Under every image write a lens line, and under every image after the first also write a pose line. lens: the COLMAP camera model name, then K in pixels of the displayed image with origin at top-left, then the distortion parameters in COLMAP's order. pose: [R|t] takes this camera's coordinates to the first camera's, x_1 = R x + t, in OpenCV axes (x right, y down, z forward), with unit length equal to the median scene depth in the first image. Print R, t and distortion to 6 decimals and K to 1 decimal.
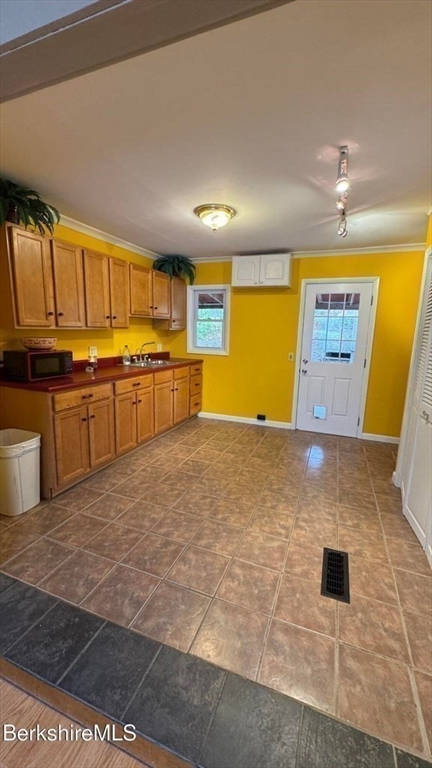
lens RADIAL K [[307.0, 0, 217.6], [0, 307.0, 383.1], [0, 0, 1]] dist [-0.003042, -0.000196]
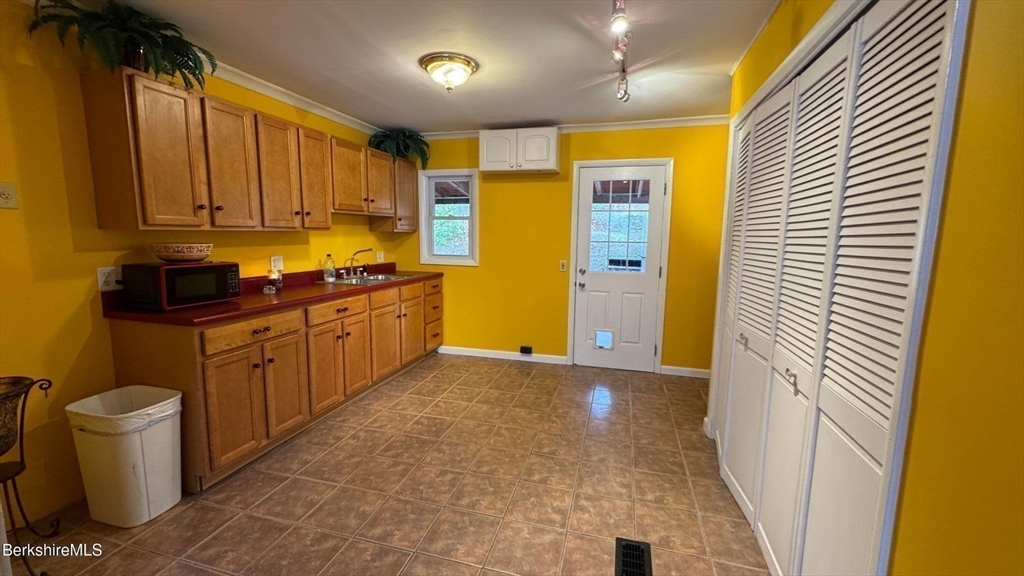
lens RADIAL K [[409.3, 0, 511.2], [0, 409.3, 286.1], [0, 0, 1]] dist [-0.003042, -0.000196]
pose [[0.994730, -0.026610, 0.099016, 0.021573], [0.030972, 0.998604, -0.042779, 0.001884], [-0.097739, 0.045620, 0.994166, 0.049800]]
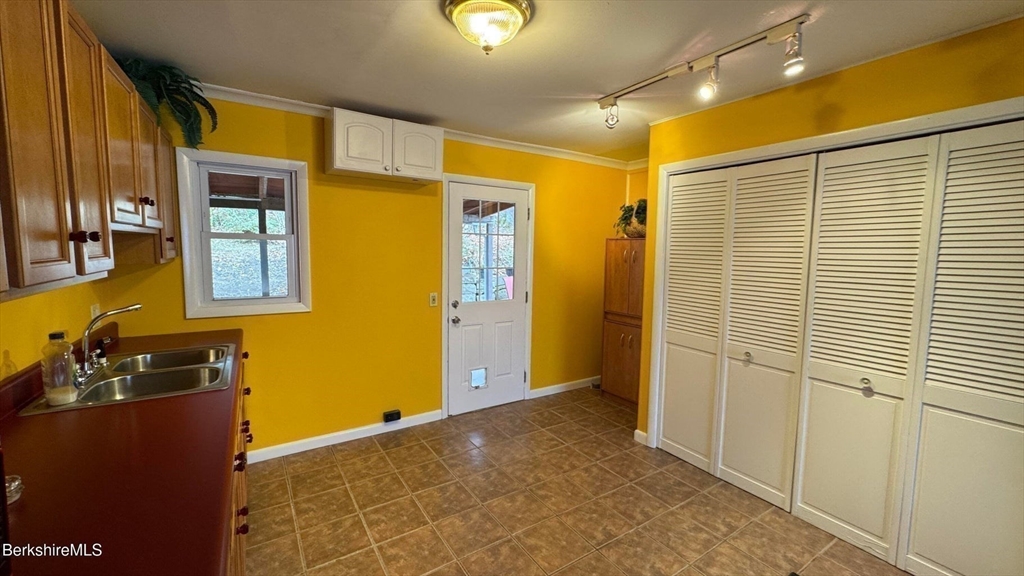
lens RADIAL K [[409.3, 0, 511.2], [0, 409.3, 286.1], [0, 0, 1]] dist [-0.003042, -0.000196]
pose [[0.583711, -0.092039, 0.806728, -0.393773], [0.138955, 0.990221, 0.012432, -0.126904], [-0.799983, 0.104842, 0.590792, 0.517875]]
